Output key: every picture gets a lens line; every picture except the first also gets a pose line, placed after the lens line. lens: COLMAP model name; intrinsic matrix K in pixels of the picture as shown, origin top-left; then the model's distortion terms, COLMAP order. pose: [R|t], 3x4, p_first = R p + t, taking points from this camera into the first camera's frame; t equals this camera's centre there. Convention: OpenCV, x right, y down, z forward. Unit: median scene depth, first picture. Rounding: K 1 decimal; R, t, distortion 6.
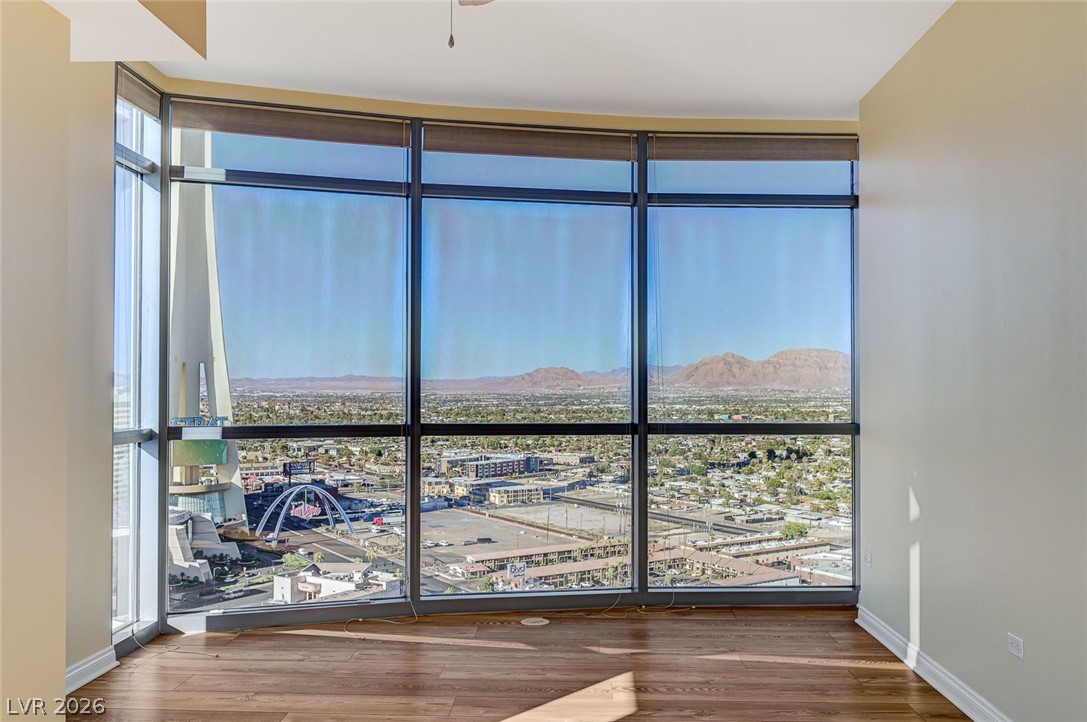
lens RADIAL K [[946.5, 0, 548.0], [0, 946.5, 366.9], [0, 0, 1]] dist [-0.004592, 0.002664]
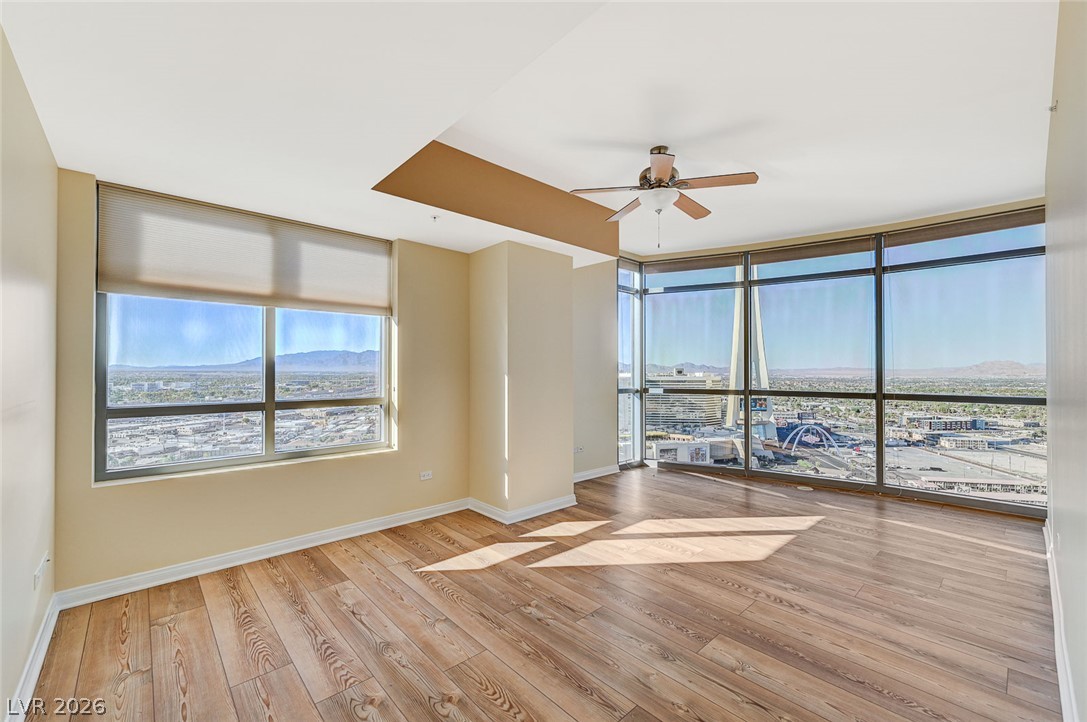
lens RADIAL K [[442.6, 0, 546.9], [0, 442.6, 367.6], [0, 0, 1]] dist [0.001290, 0.000596]
pose [[0.703635, -0.006613, -0.710531, 0.270090], [0.012519, 0.999917, 0.003091, -0.000754], [0.710451, -0.011070, 0.703659, -0.061552]]
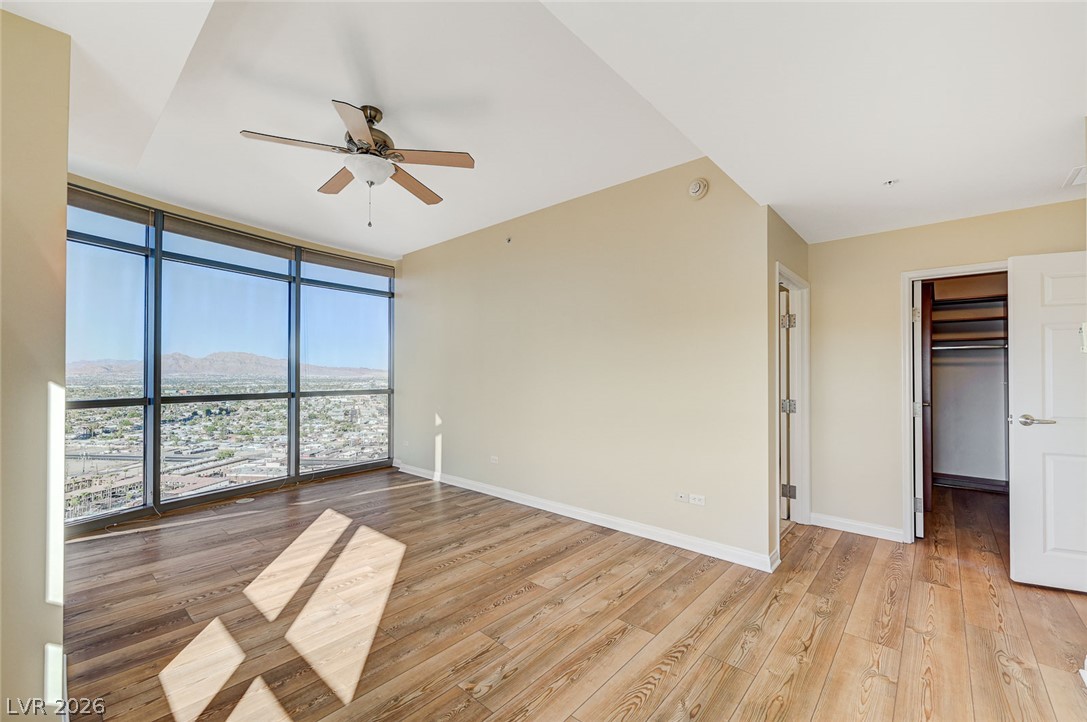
lens RADIAL K [[445.4, 0, 551.1], [0, 445.4, 367.9], [0, 0, 1]] dist [0.000184, -0.000006]
pose [[0.630036, 0.005891, 0.776543, -0.310977], [-0.013423, 0.999904, 0.003304, -0.001806], [-0.776450, -0.012505, 0.630055, -0.013589]]
